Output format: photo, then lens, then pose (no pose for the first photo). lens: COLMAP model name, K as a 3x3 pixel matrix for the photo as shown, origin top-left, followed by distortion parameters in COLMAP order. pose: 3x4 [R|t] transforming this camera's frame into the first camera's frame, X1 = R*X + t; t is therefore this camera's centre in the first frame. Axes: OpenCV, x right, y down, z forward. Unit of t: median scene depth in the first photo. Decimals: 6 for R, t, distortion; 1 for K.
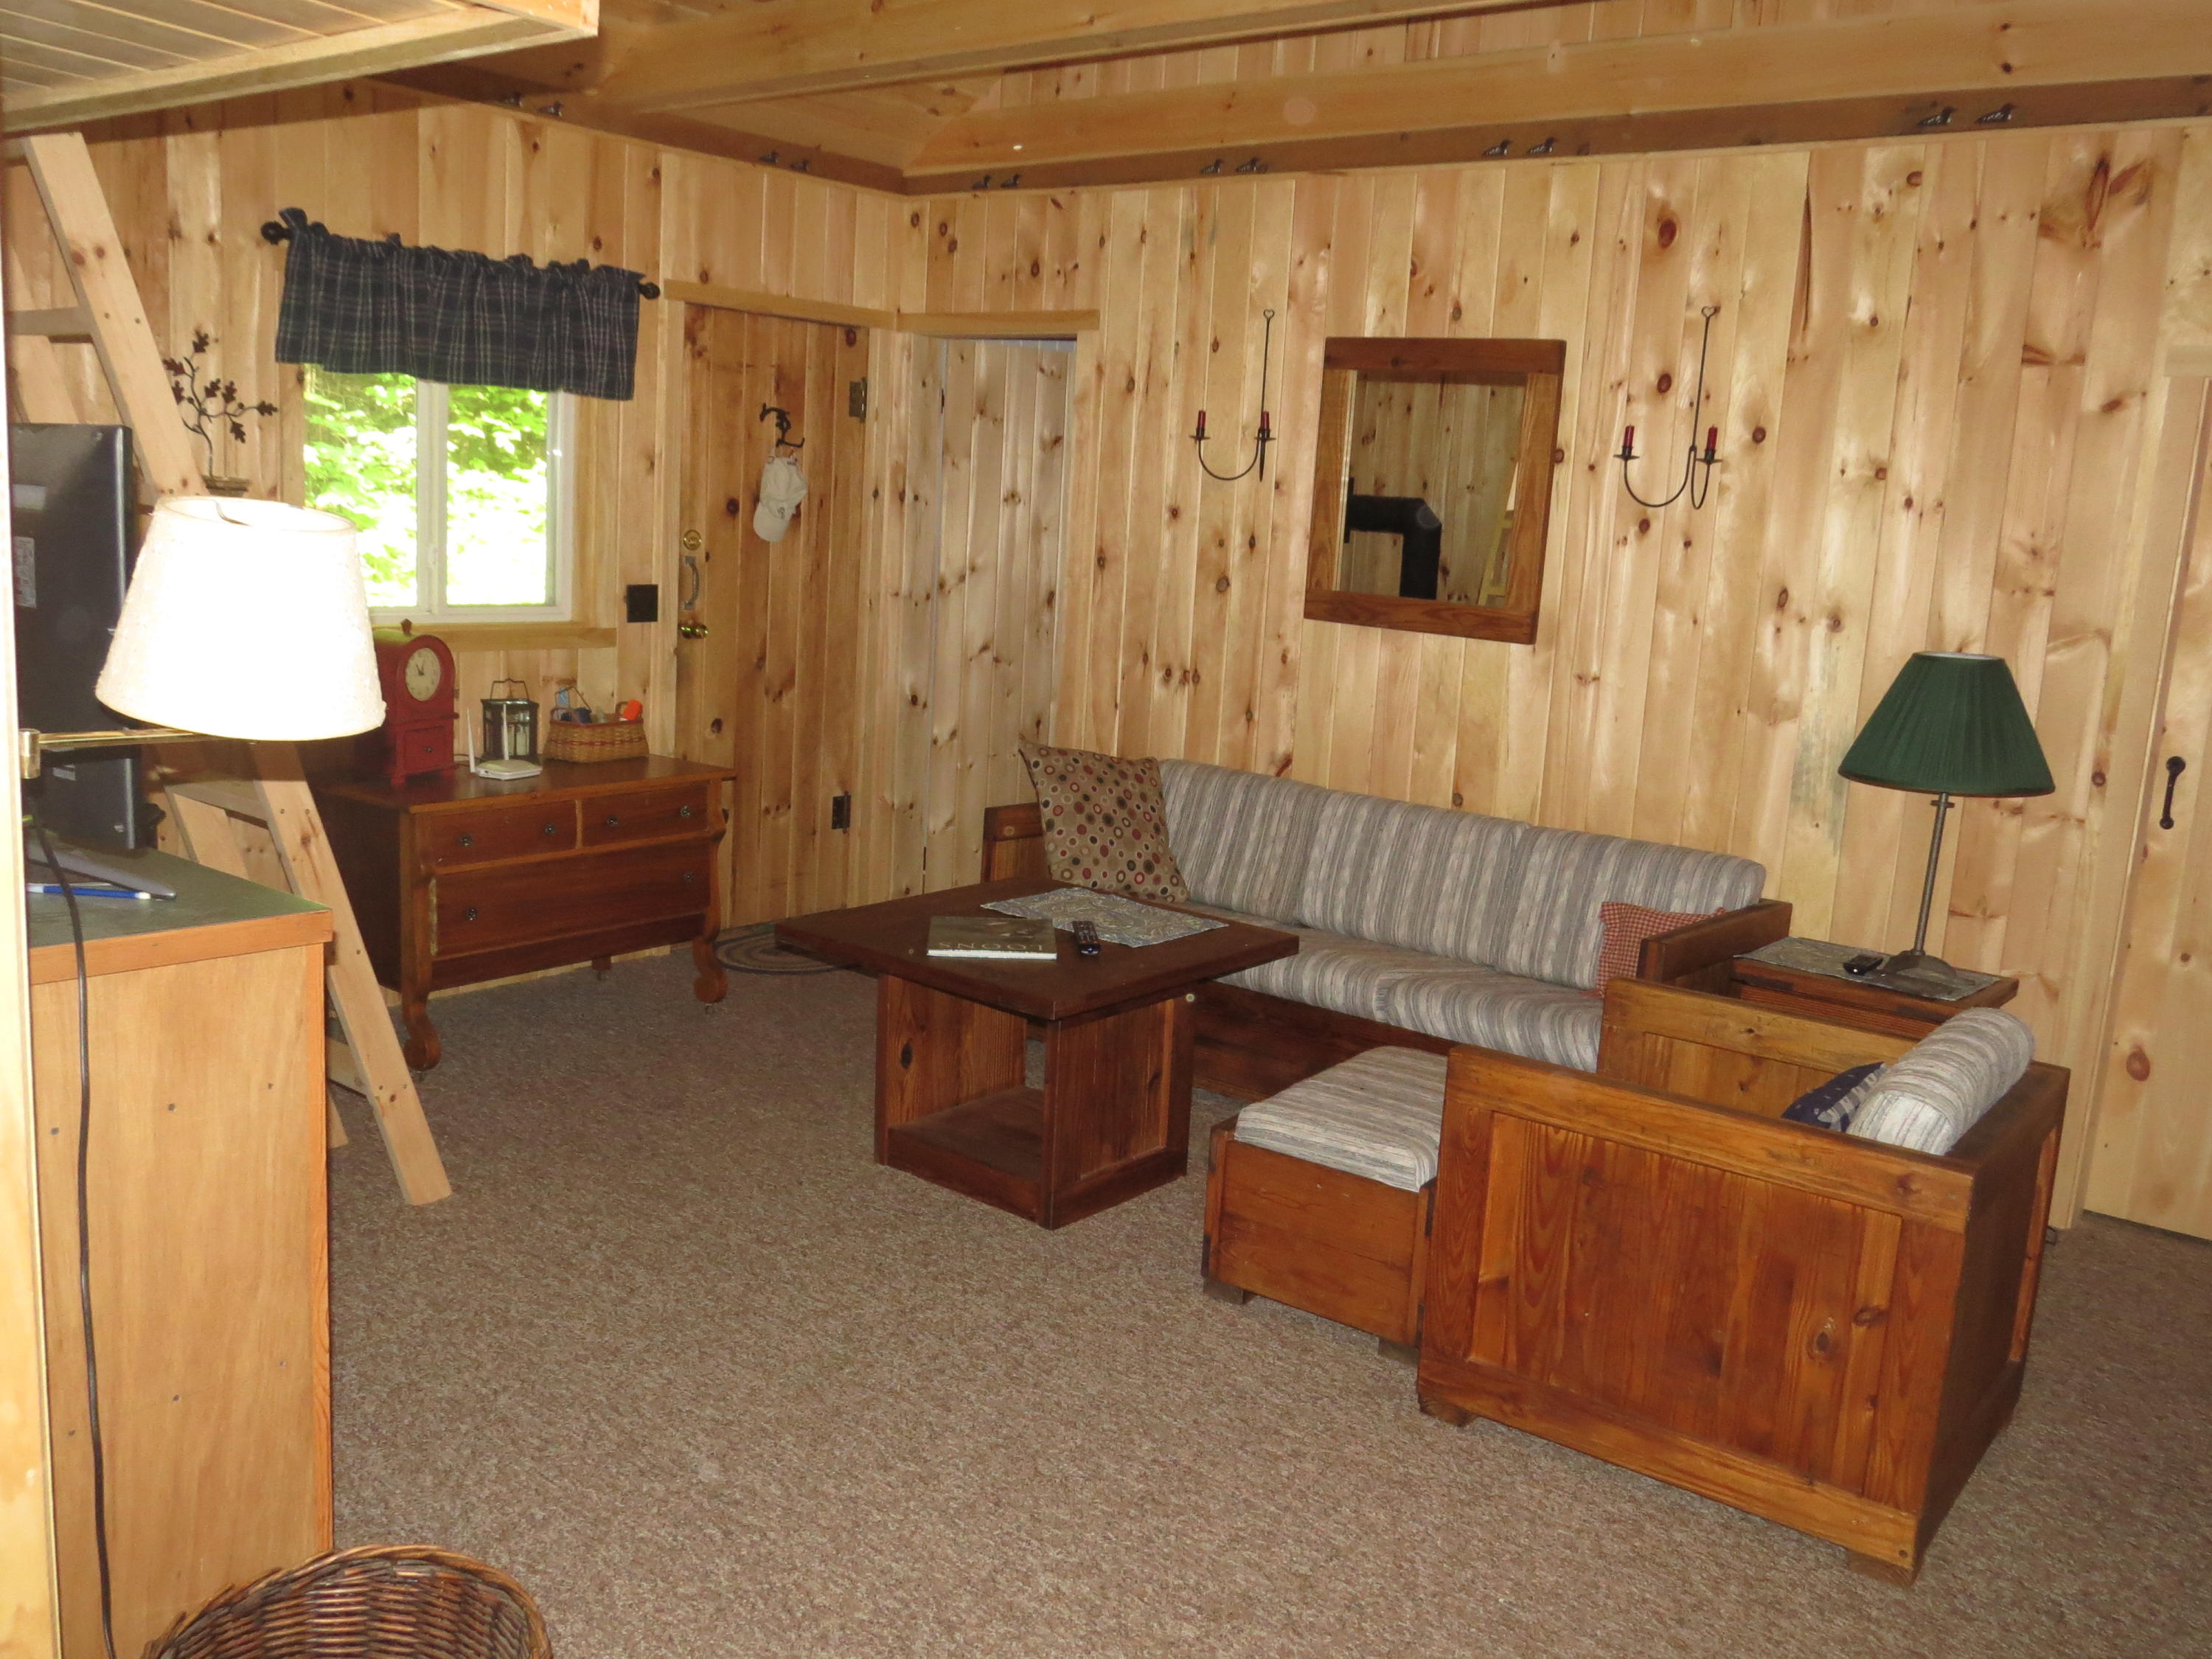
lens RADIAL K [[1865.5, 0, 1091.9], [0, 1865.5, 824.6], [0, 0, 1]] dist [-0.027838, 0.019895]
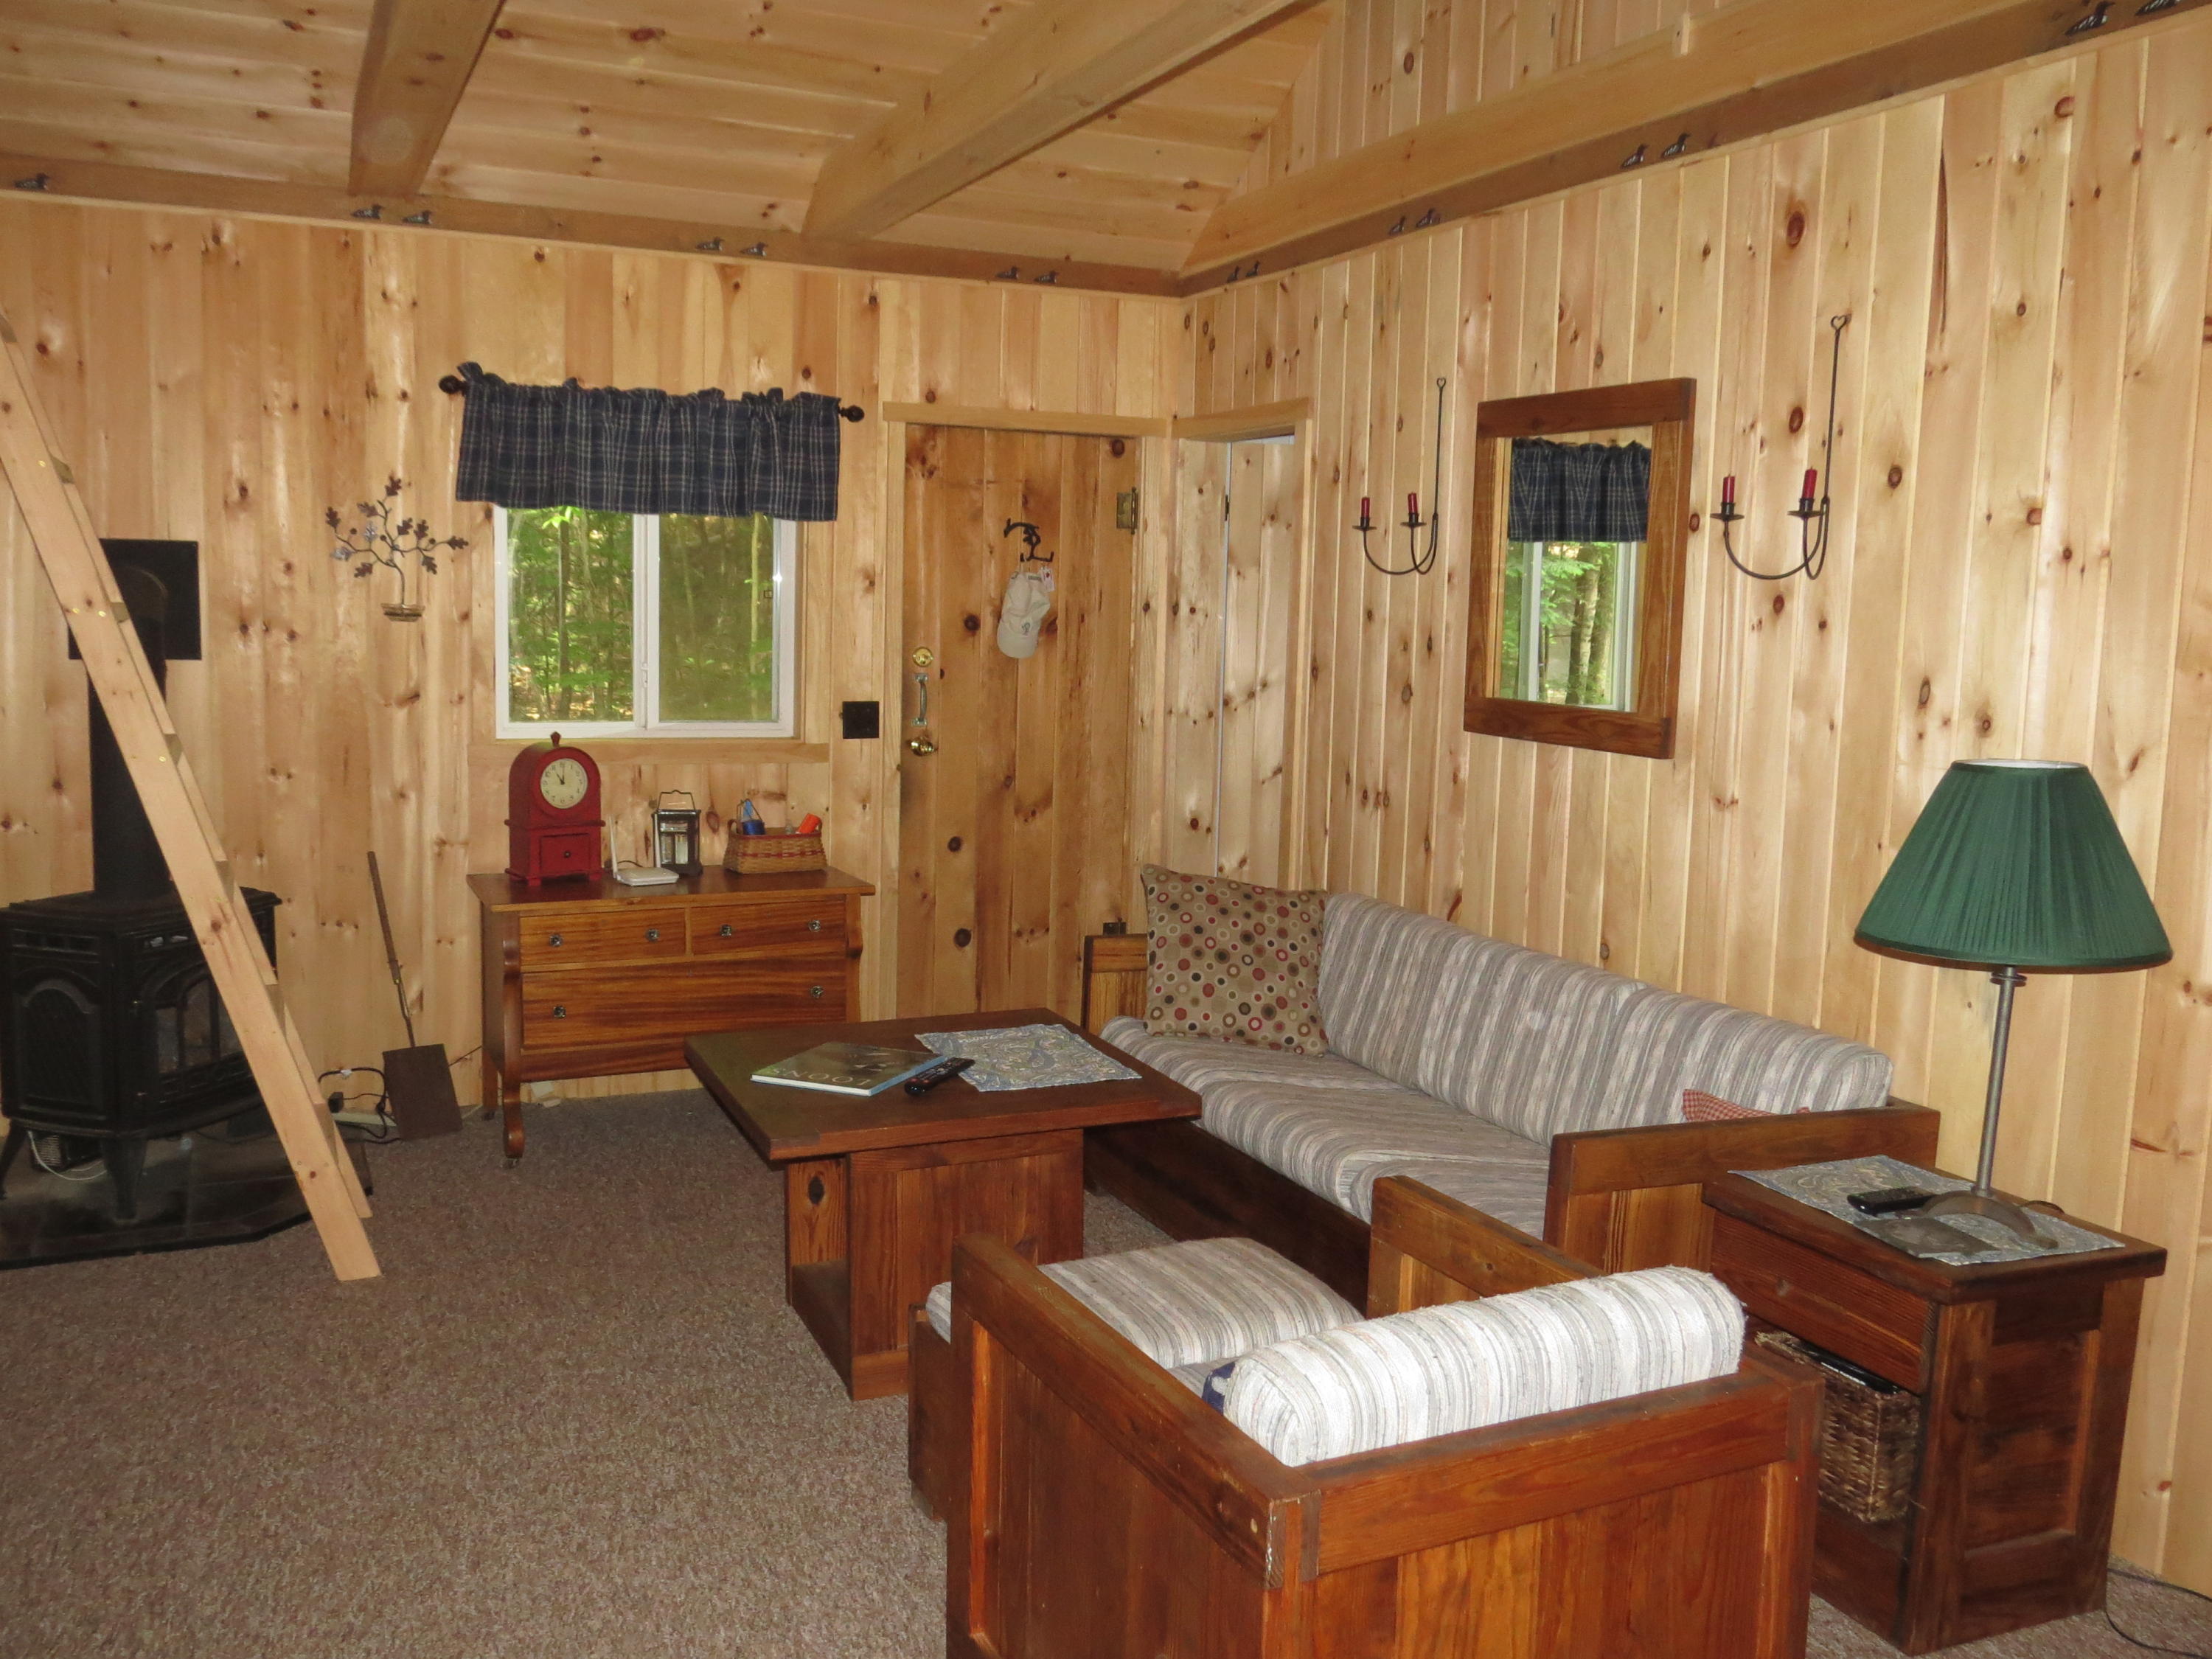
lens RADIAL K [[1865.5, 0, 1106.7], [0, 1865.5, 830.8], [0, 0, 1]] dist [-0.027838, 0.019895]
pose [[0.892303, 0.019200, -0.451029, 0.367569], [-0.051727, 0.996863, -0.059900, -0.005868], [0.448464, 0.076780, 0.890497, 0.180445]]
